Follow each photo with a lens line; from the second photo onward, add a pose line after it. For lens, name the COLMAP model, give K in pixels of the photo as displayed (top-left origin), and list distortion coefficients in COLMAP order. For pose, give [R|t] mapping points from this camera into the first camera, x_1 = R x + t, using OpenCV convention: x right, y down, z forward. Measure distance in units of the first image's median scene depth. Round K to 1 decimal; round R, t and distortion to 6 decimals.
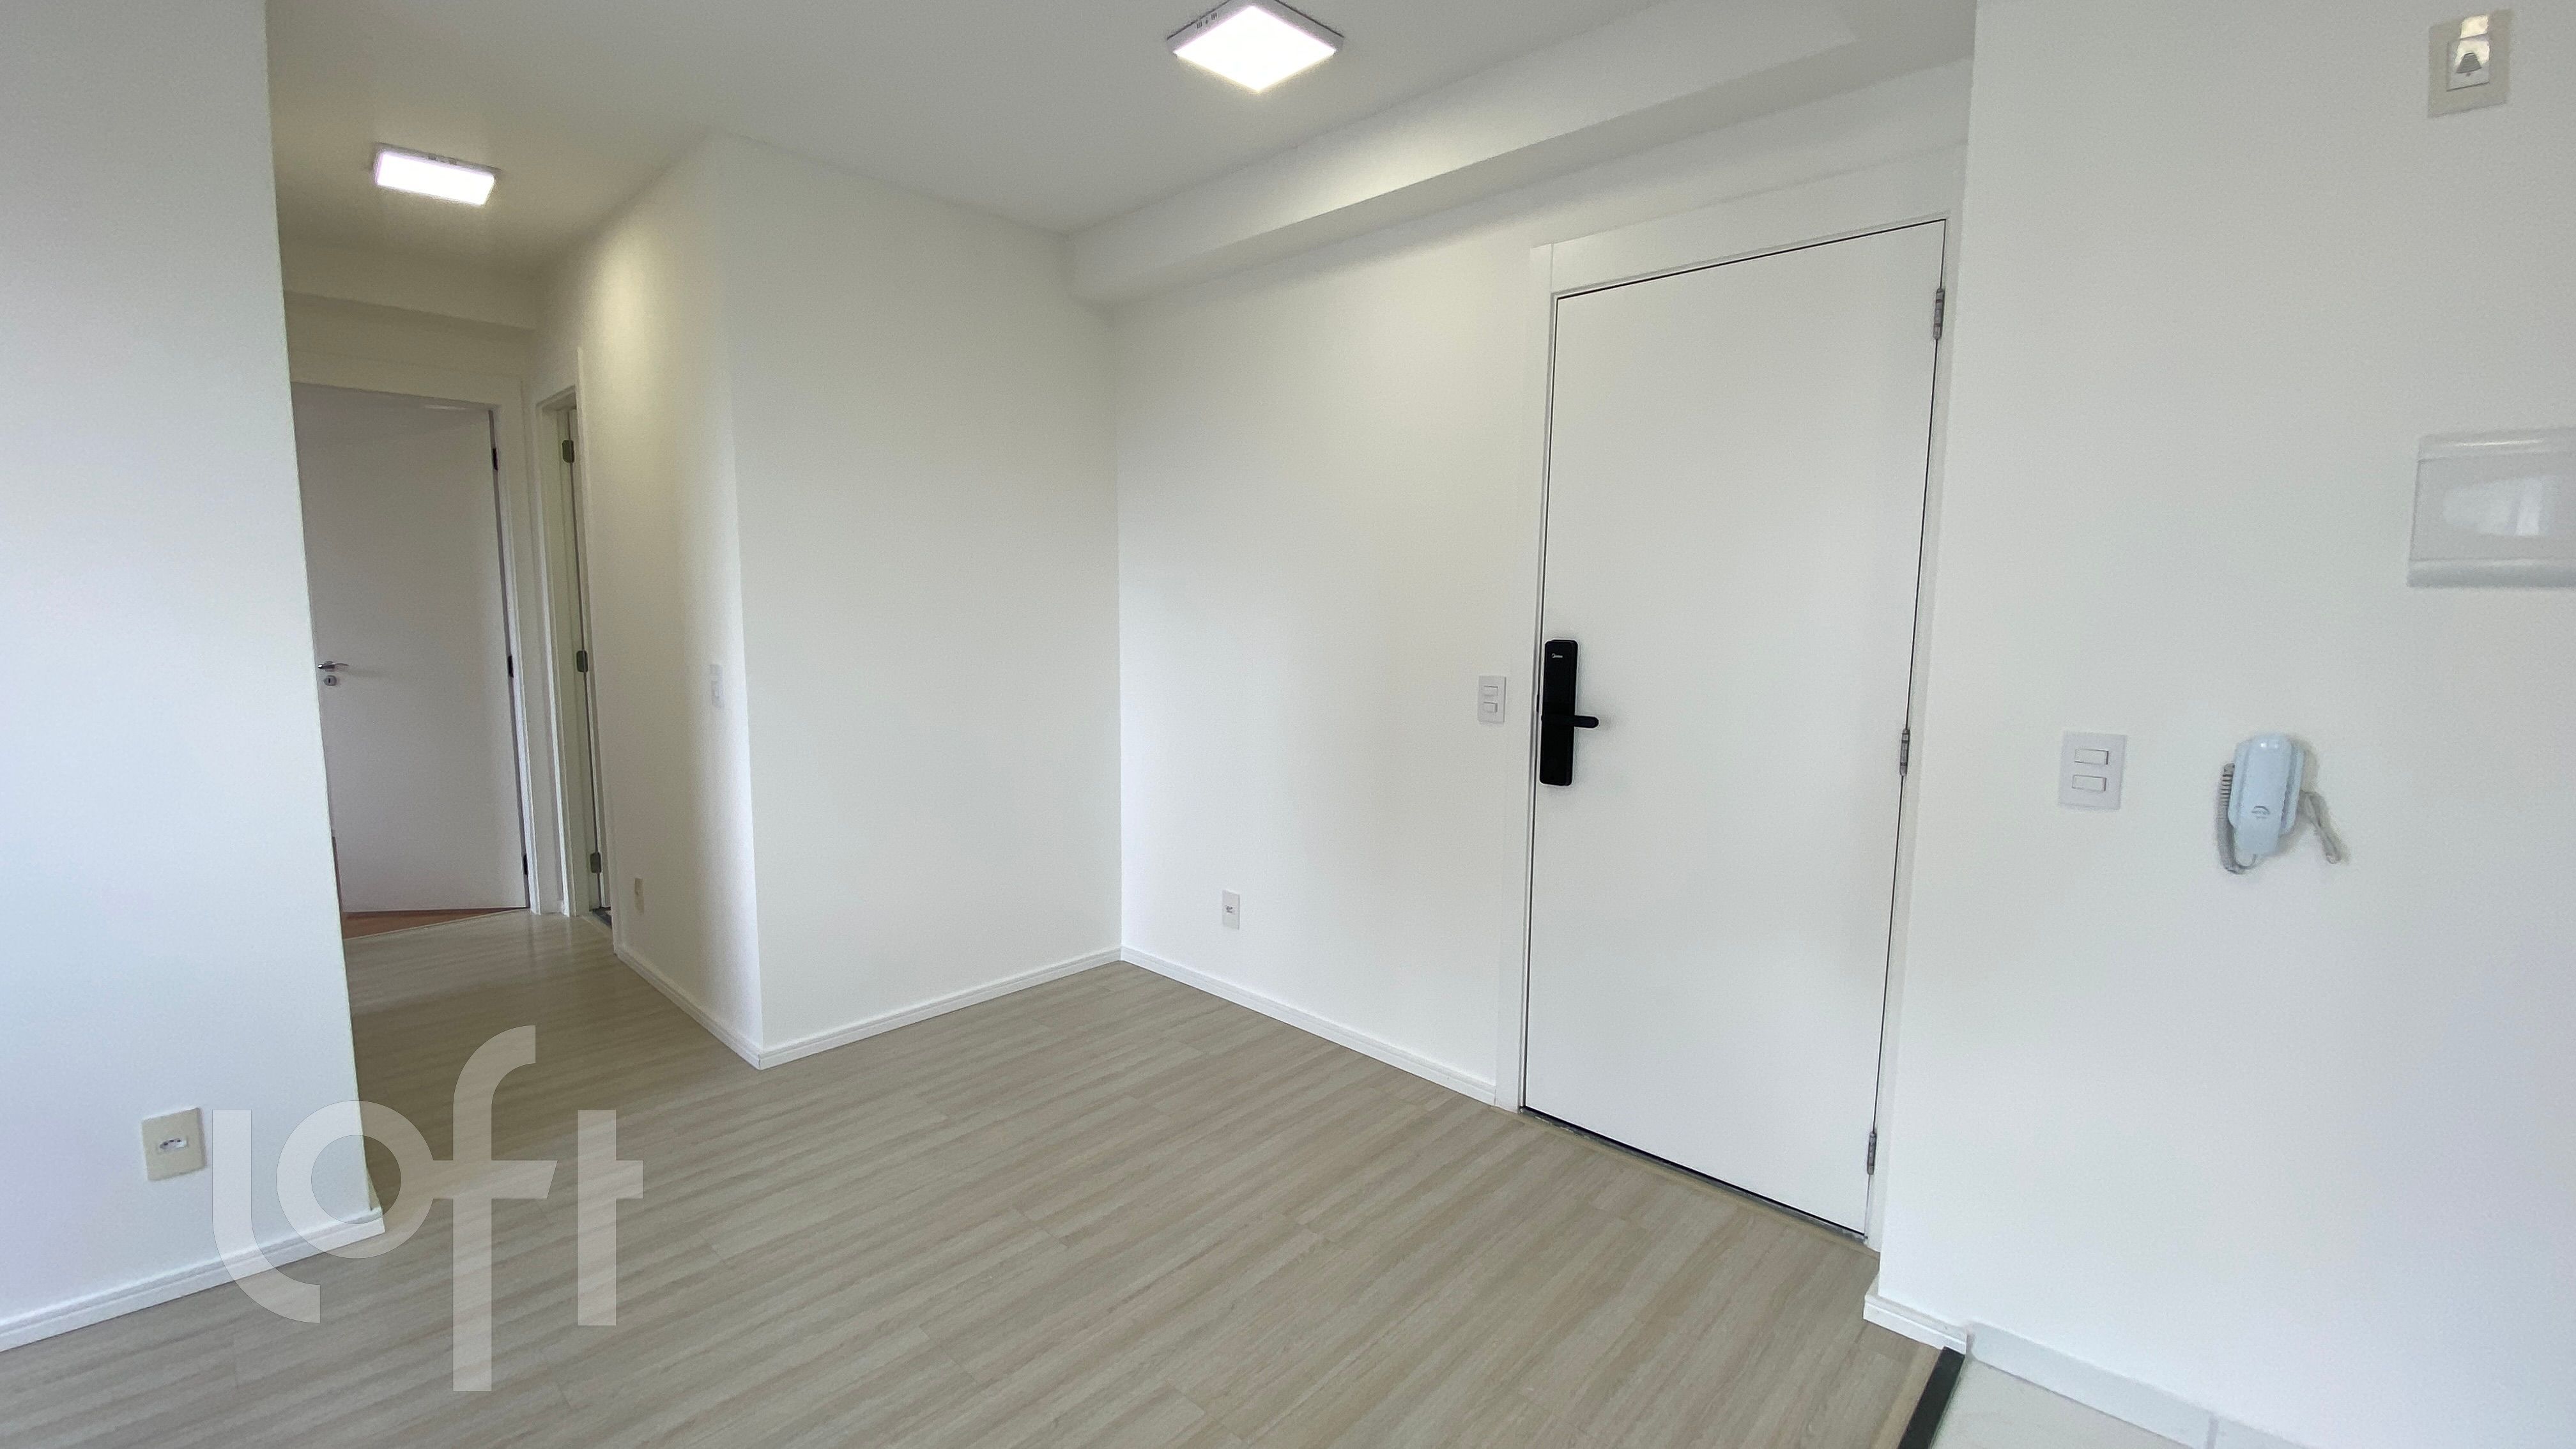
lens RADIAL K [[1055.1, 0, 1280.1], [0, 1055.1, 715.1], [0, 0, 1]] dist [0.036209, -0.026238]
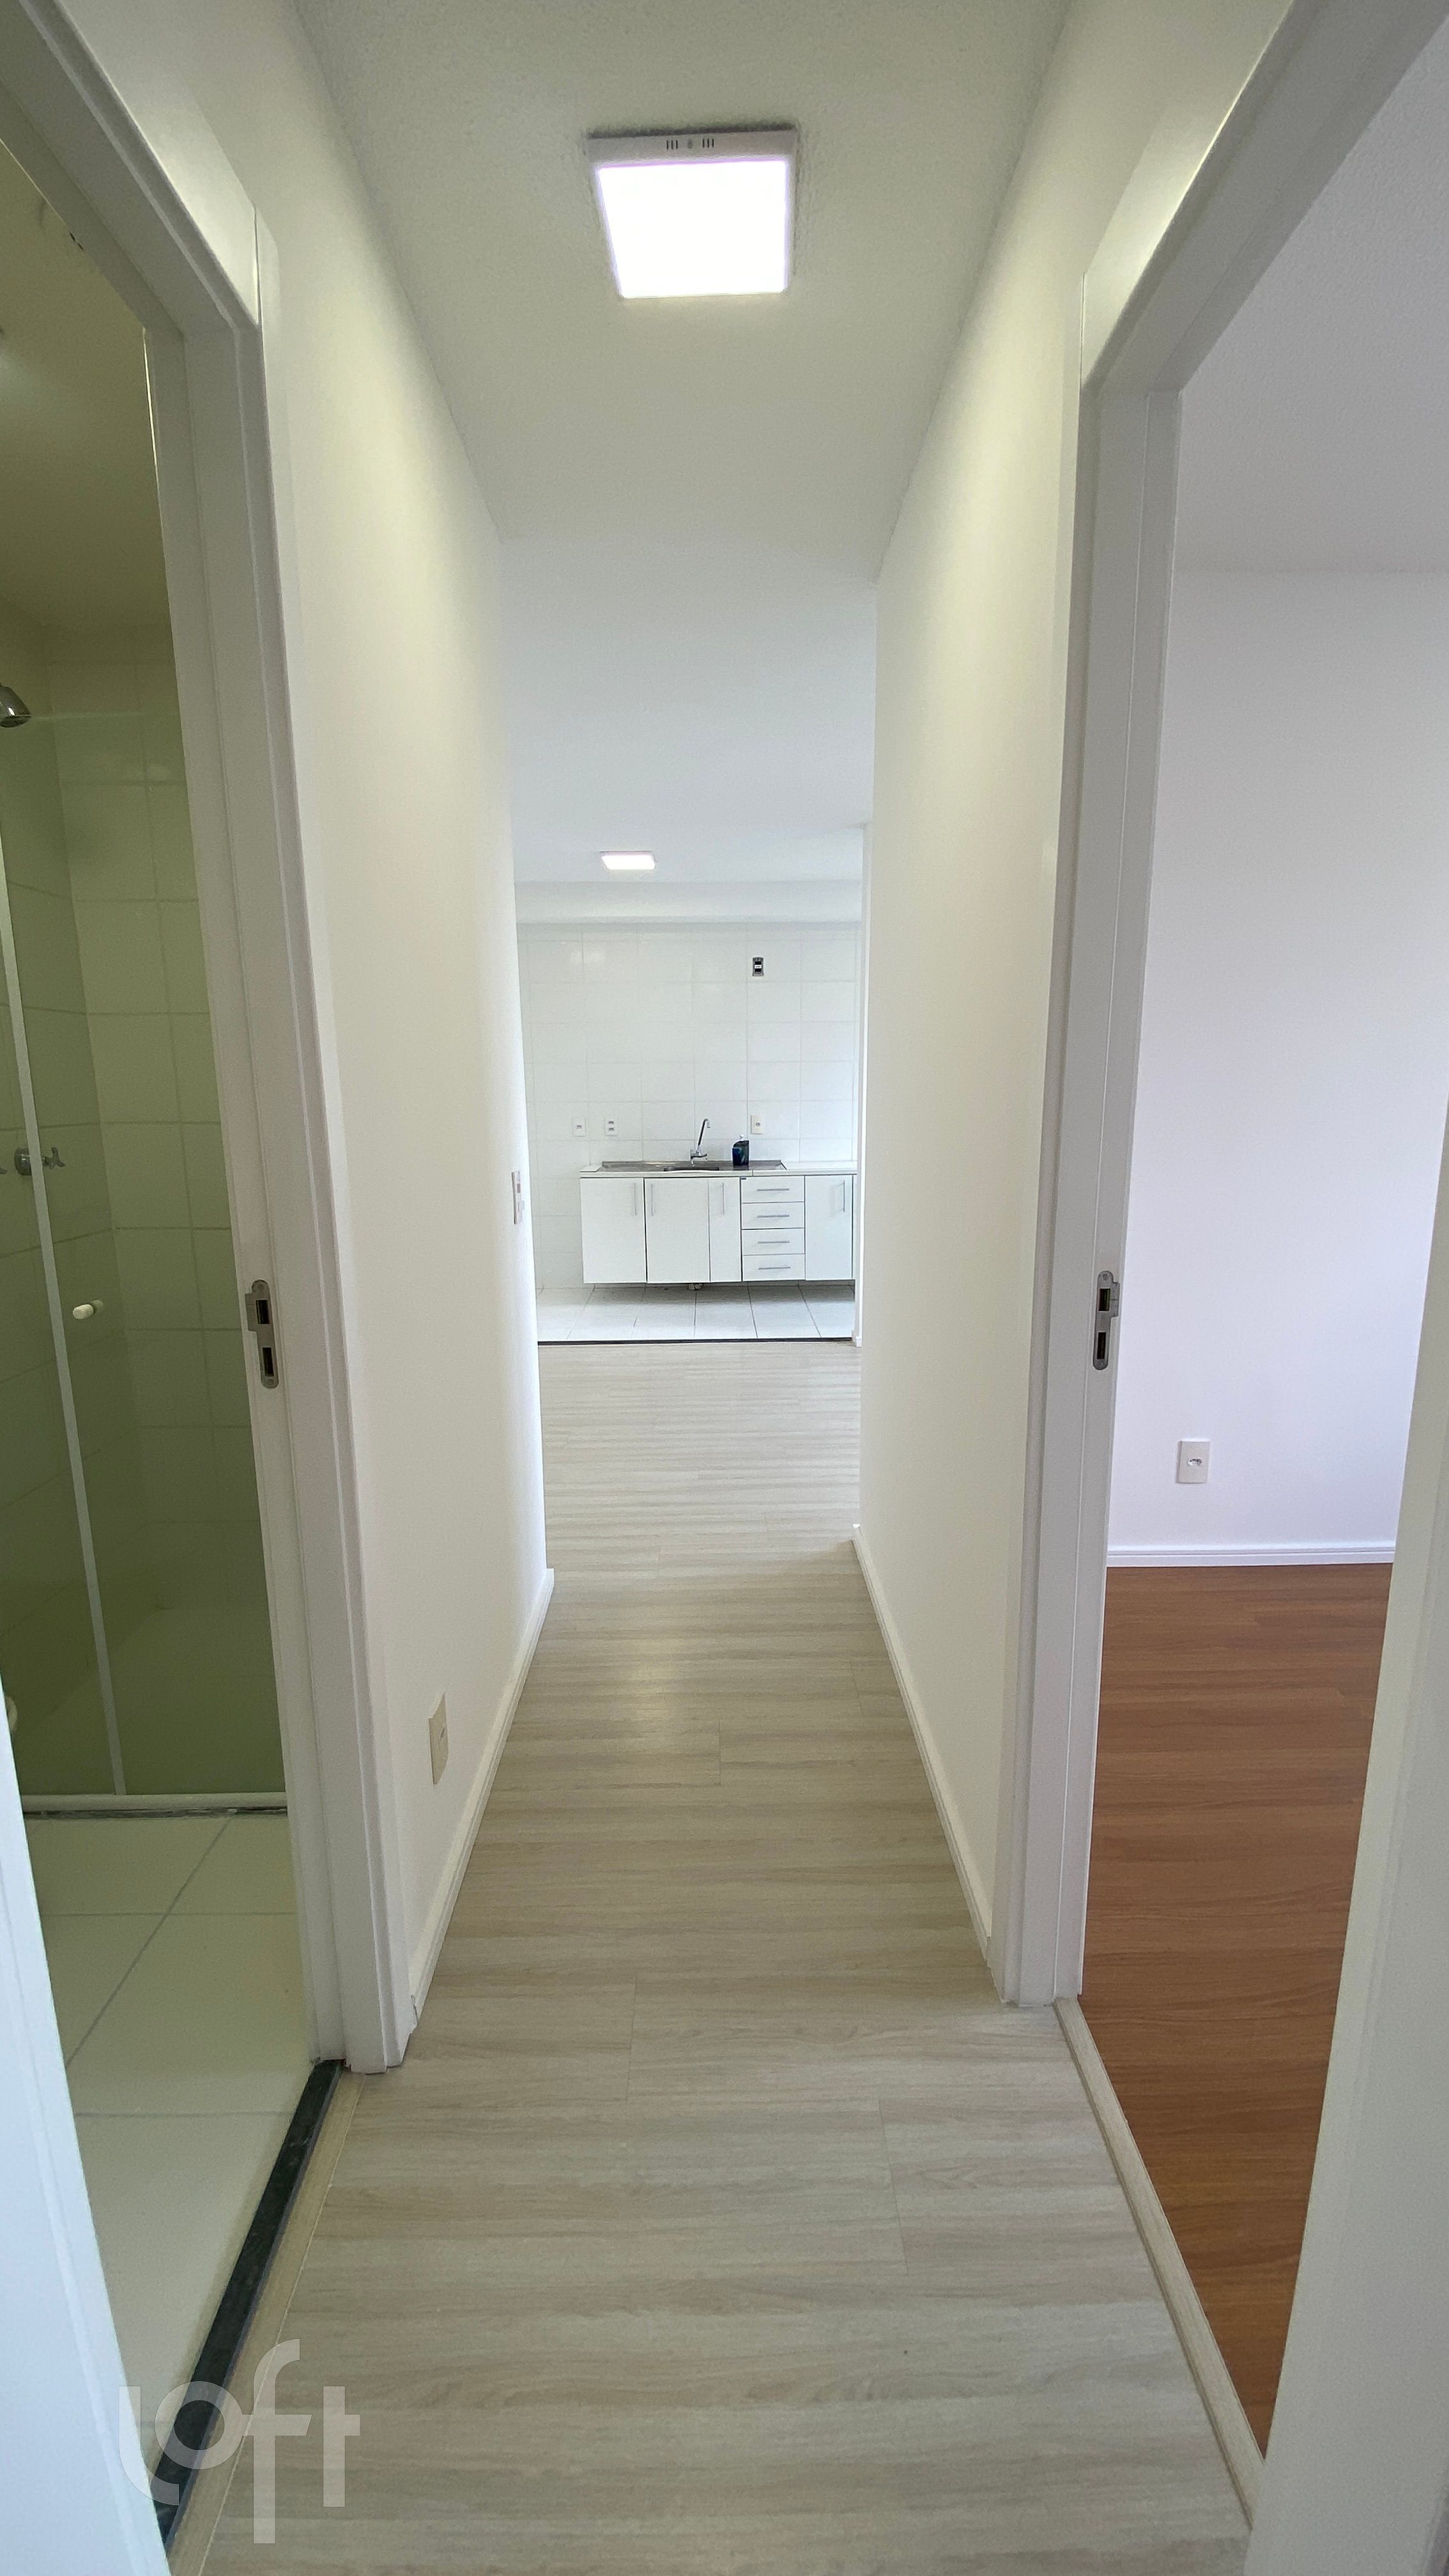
lens RADIAL K [[1037.5, 0, 717.8], [0, 1037.5, 1284.2], [0, 0, 1]] dist [0.024998, -0.024275]
pose [[-0.695348, -0.136526, 0.705586, -1.411293], [0.087414, 0.958434, 0.271595, -0.196300], [-0.713337, 0.250531, -0.654510, 1.671985]]
